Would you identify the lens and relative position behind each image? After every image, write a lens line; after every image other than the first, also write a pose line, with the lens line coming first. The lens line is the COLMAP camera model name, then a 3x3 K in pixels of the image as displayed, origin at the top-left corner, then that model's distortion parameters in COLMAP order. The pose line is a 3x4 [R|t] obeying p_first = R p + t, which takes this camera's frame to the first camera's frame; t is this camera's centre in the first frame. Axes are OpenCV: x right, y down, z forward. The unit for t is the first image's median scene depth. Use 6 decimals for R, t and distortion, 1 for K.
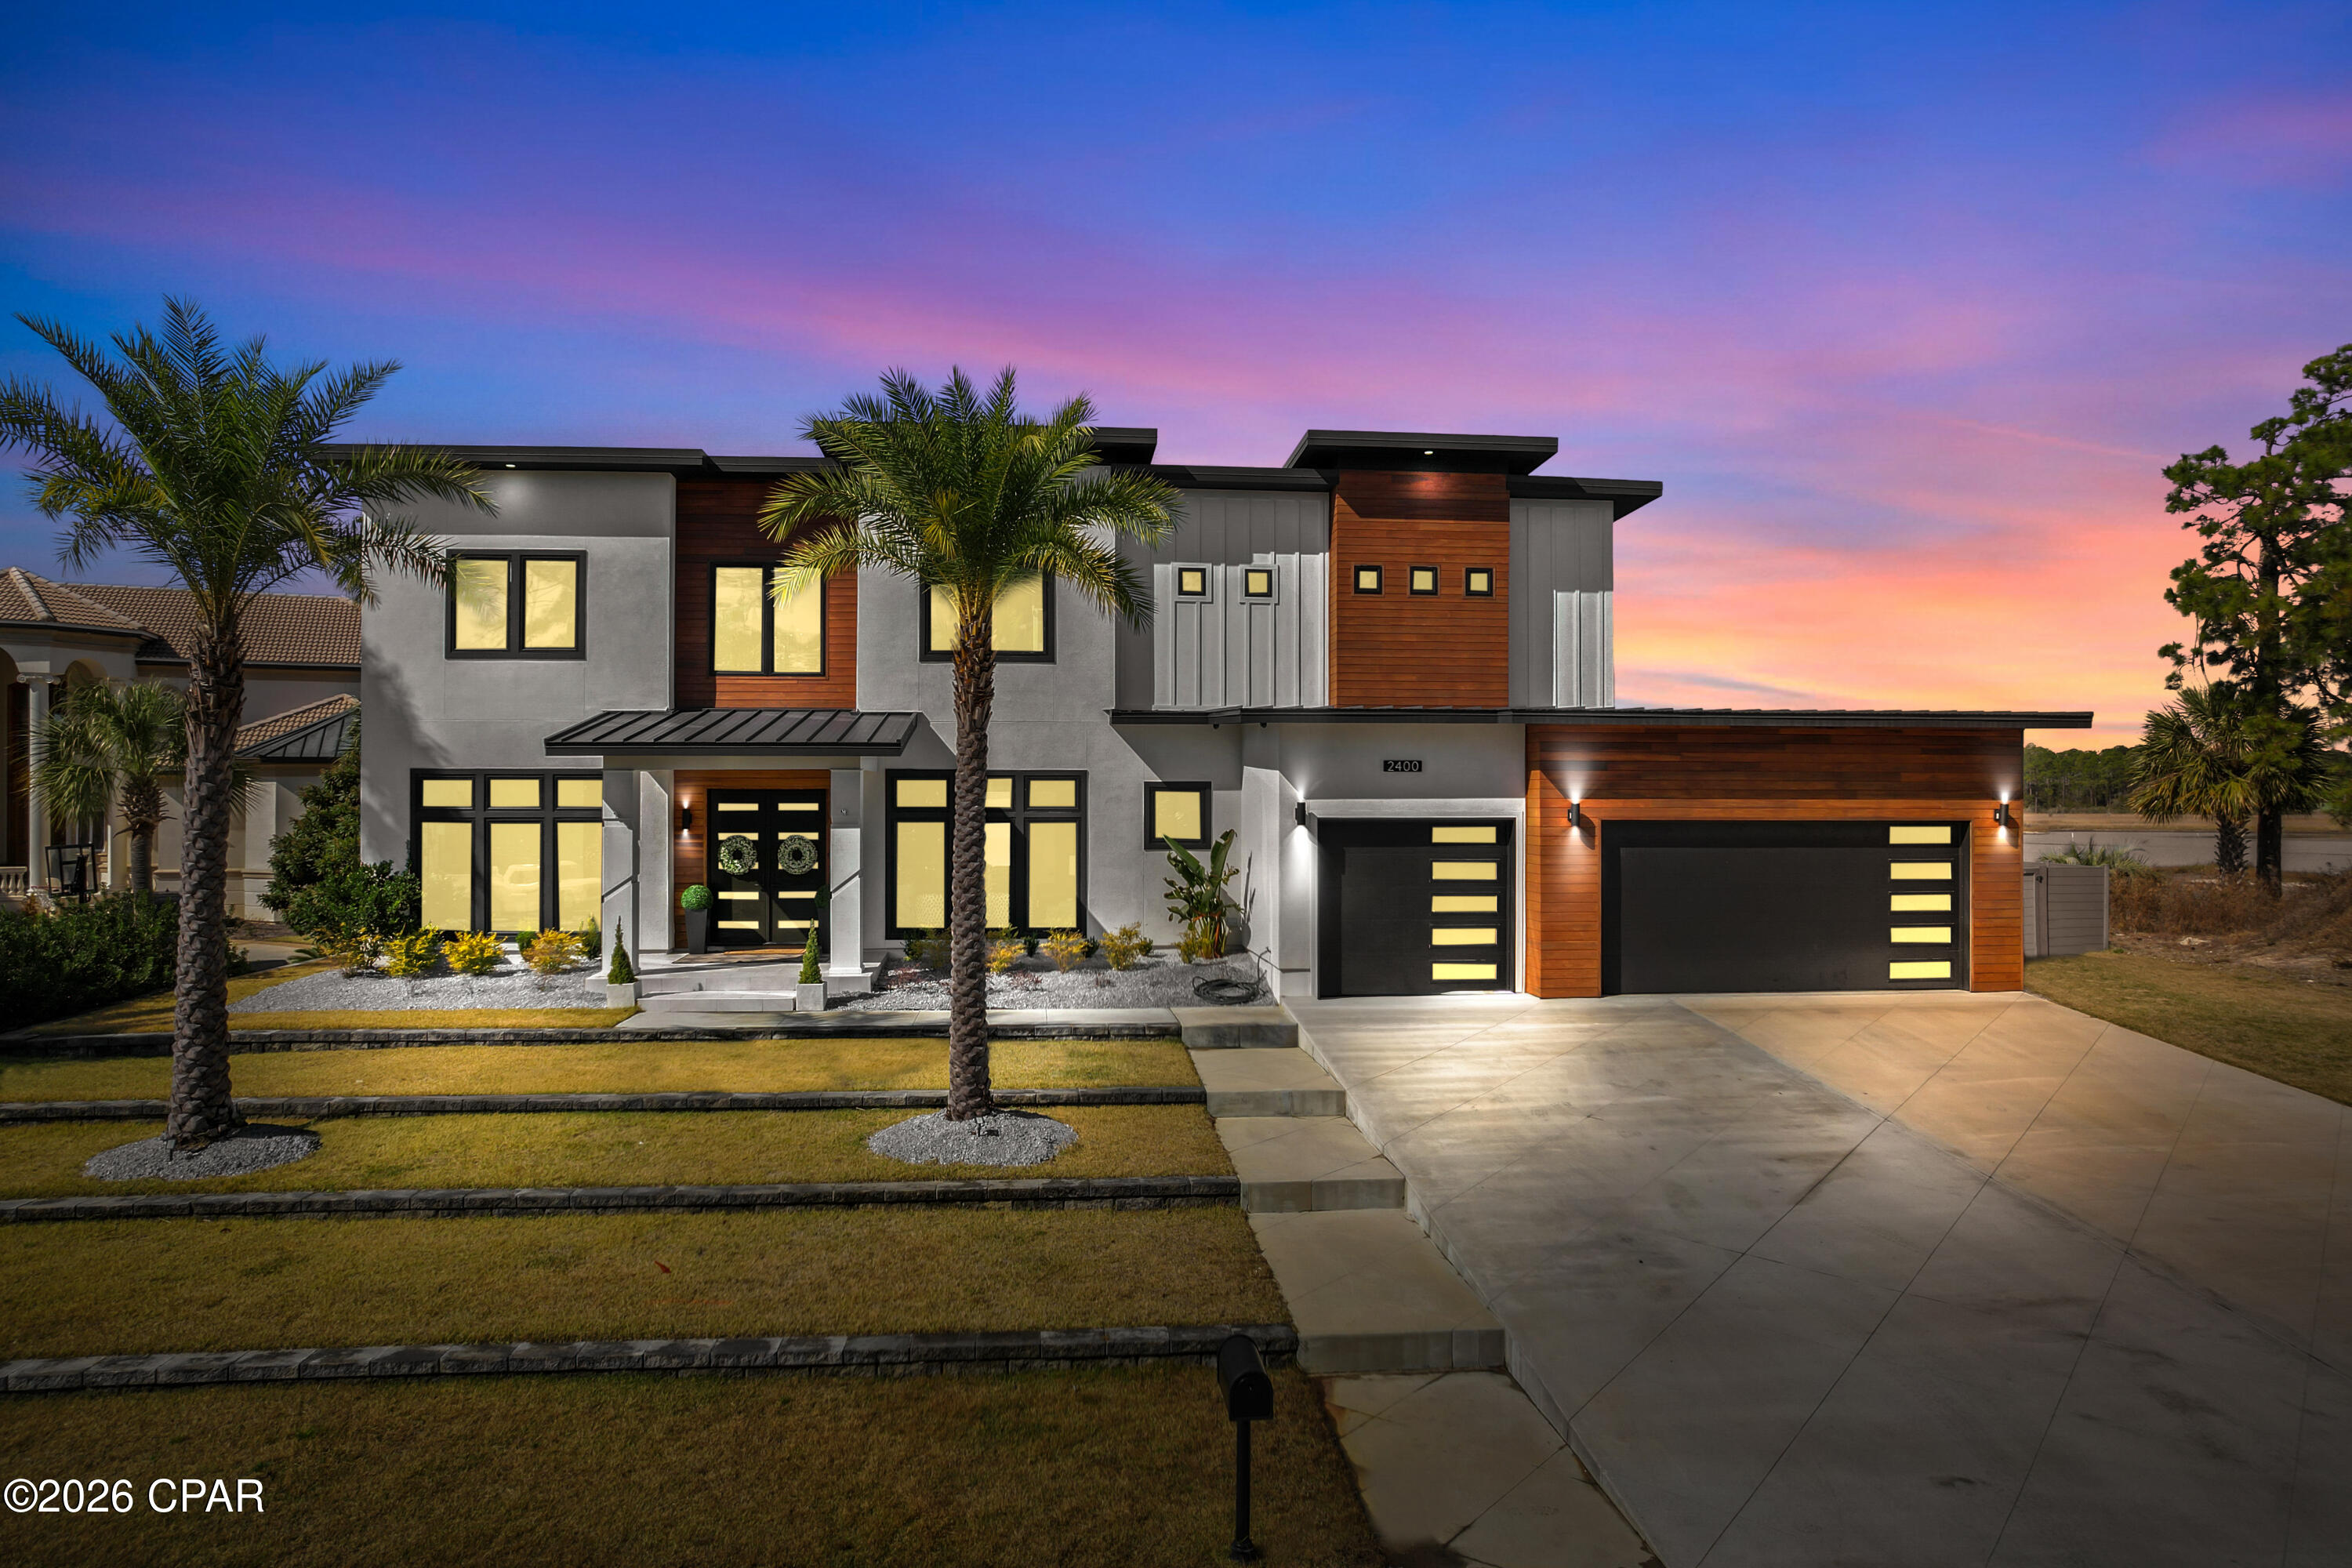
lens RADIAL K [[1498.7, 0, 1176.1], [0, 1498.7, 964.2], [0, 0, 1]] dist [-0.056026, 0.036435]
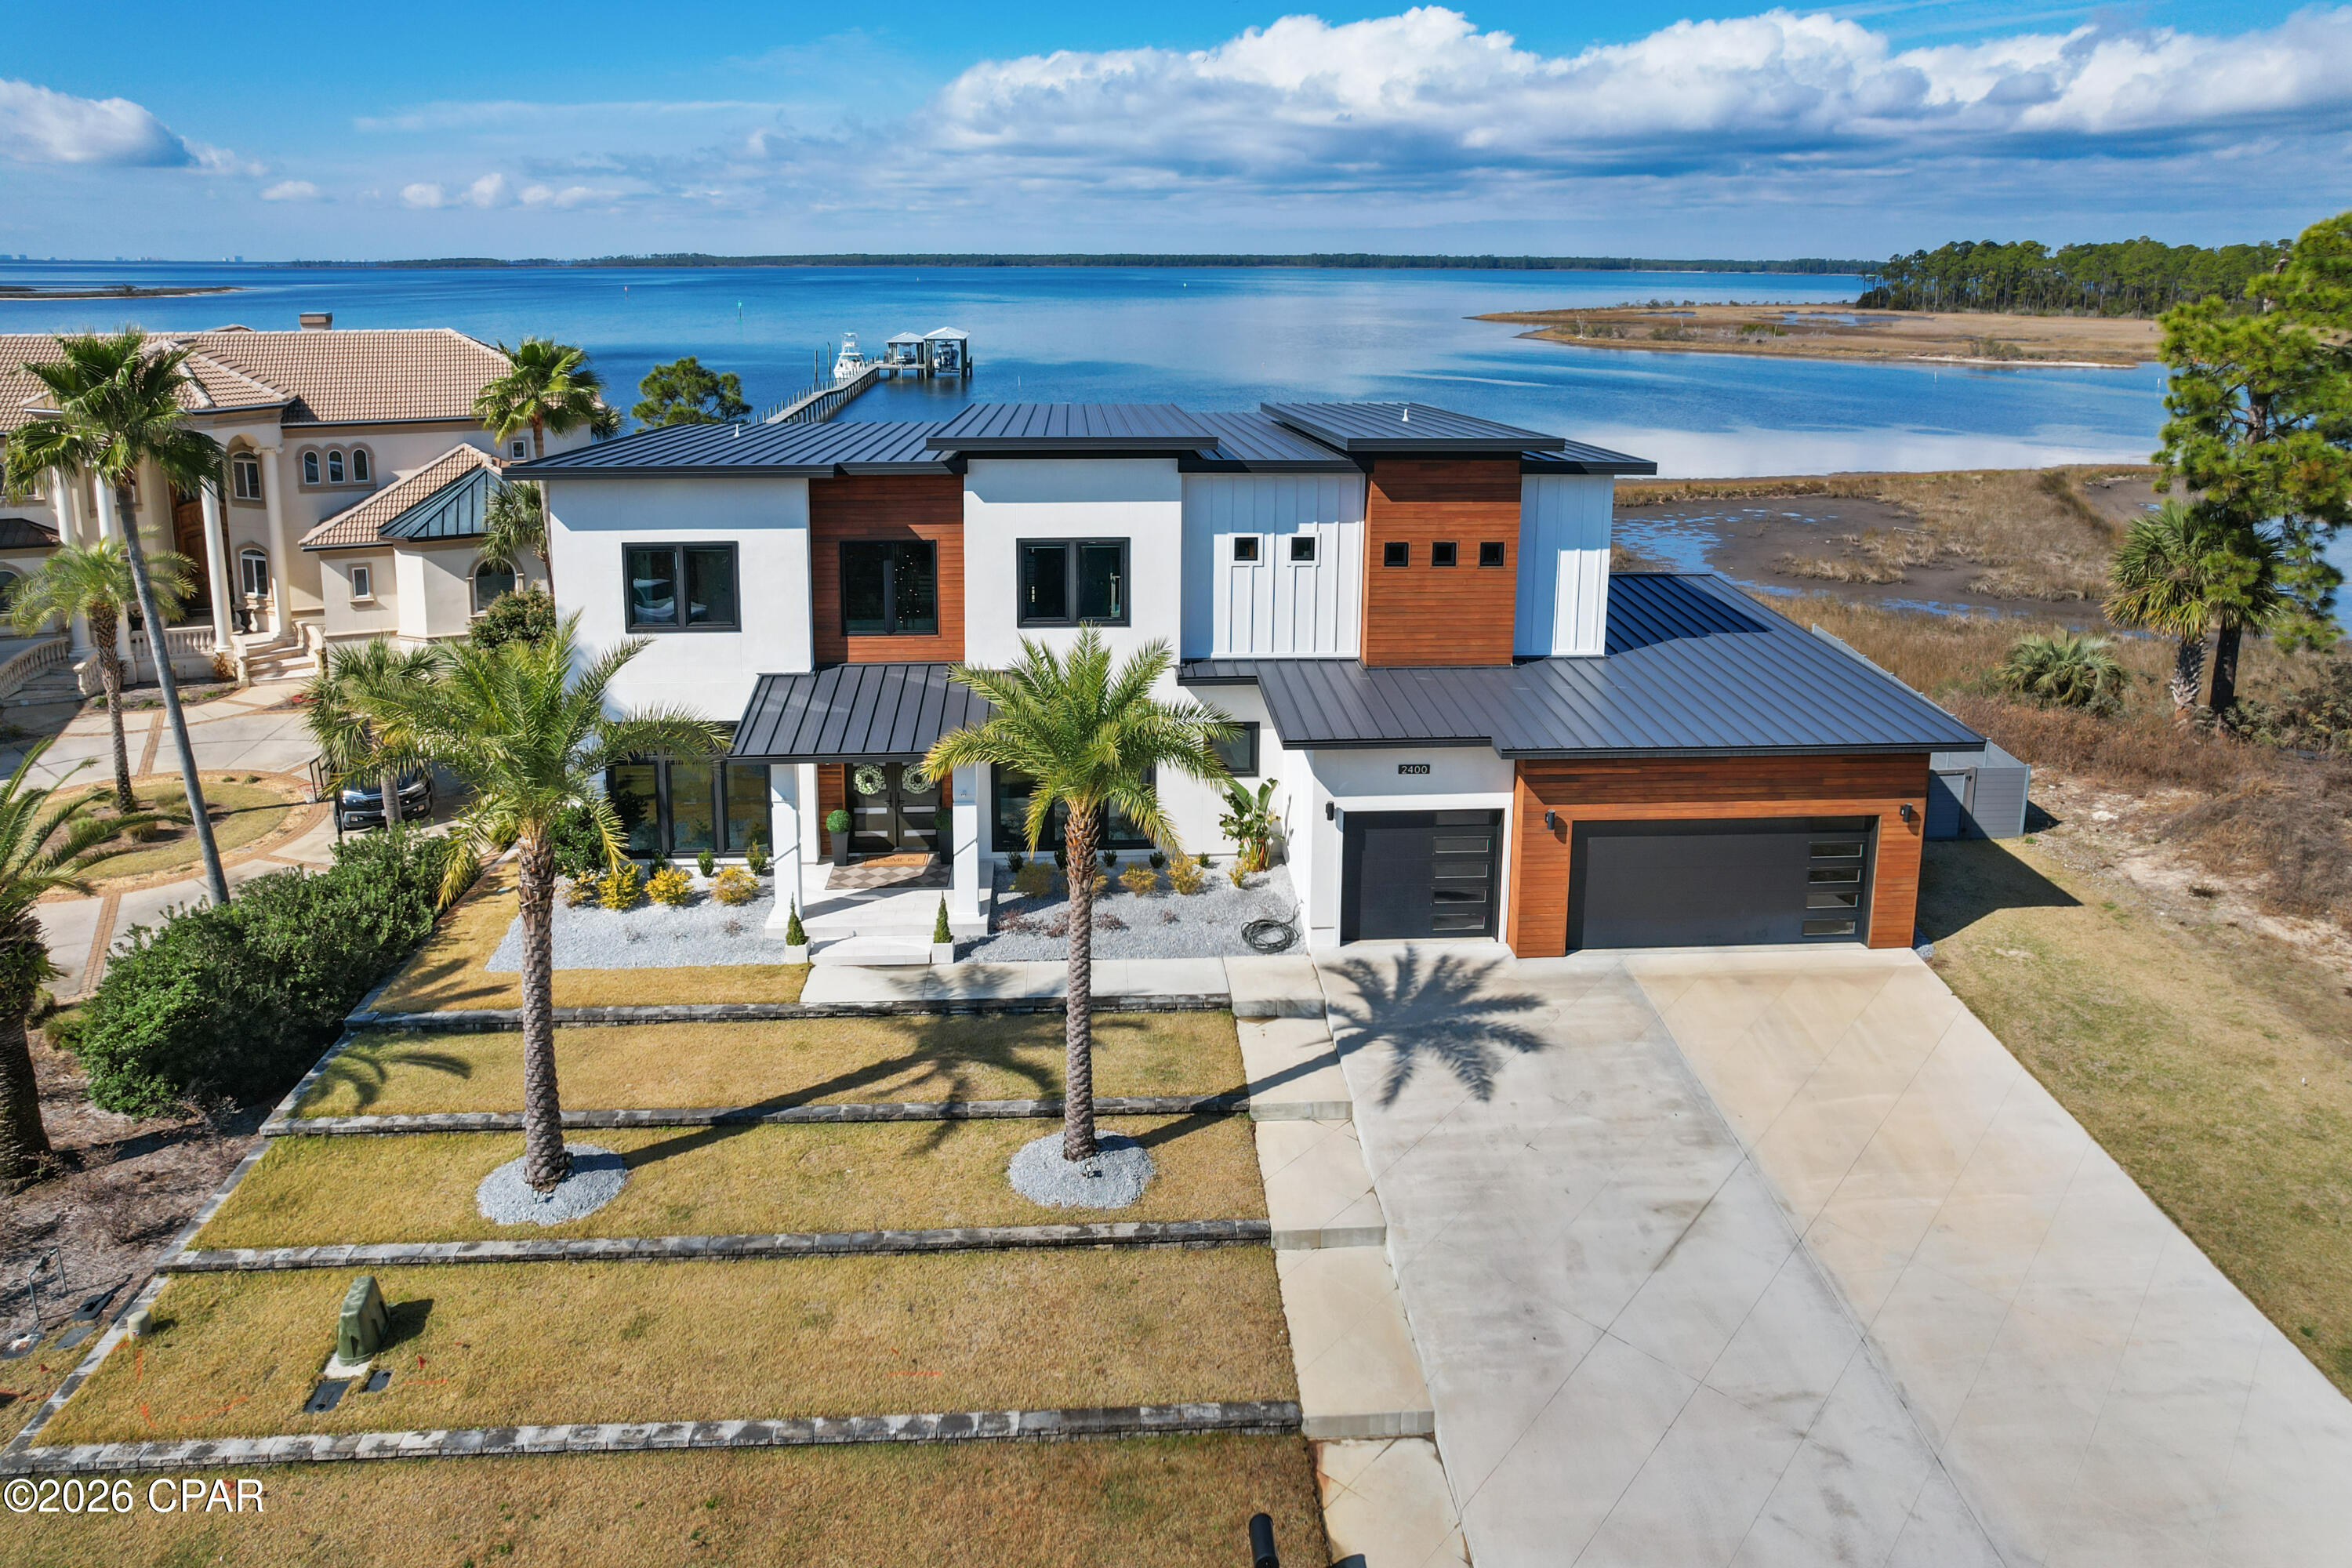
lens RADIAL K [[1498.7, 0, 1175.4], [0, 1498.7, 737.0], [0, 0, 1]] dist [-0.056026, 0.036435]
pose [[0.999382, 0.011340, -0.033266, -0.007115], [-0.005466, 0.985148, 0.171621, -0.587730], [0.034719, -0.171333, 0.984601, -0.346387]]
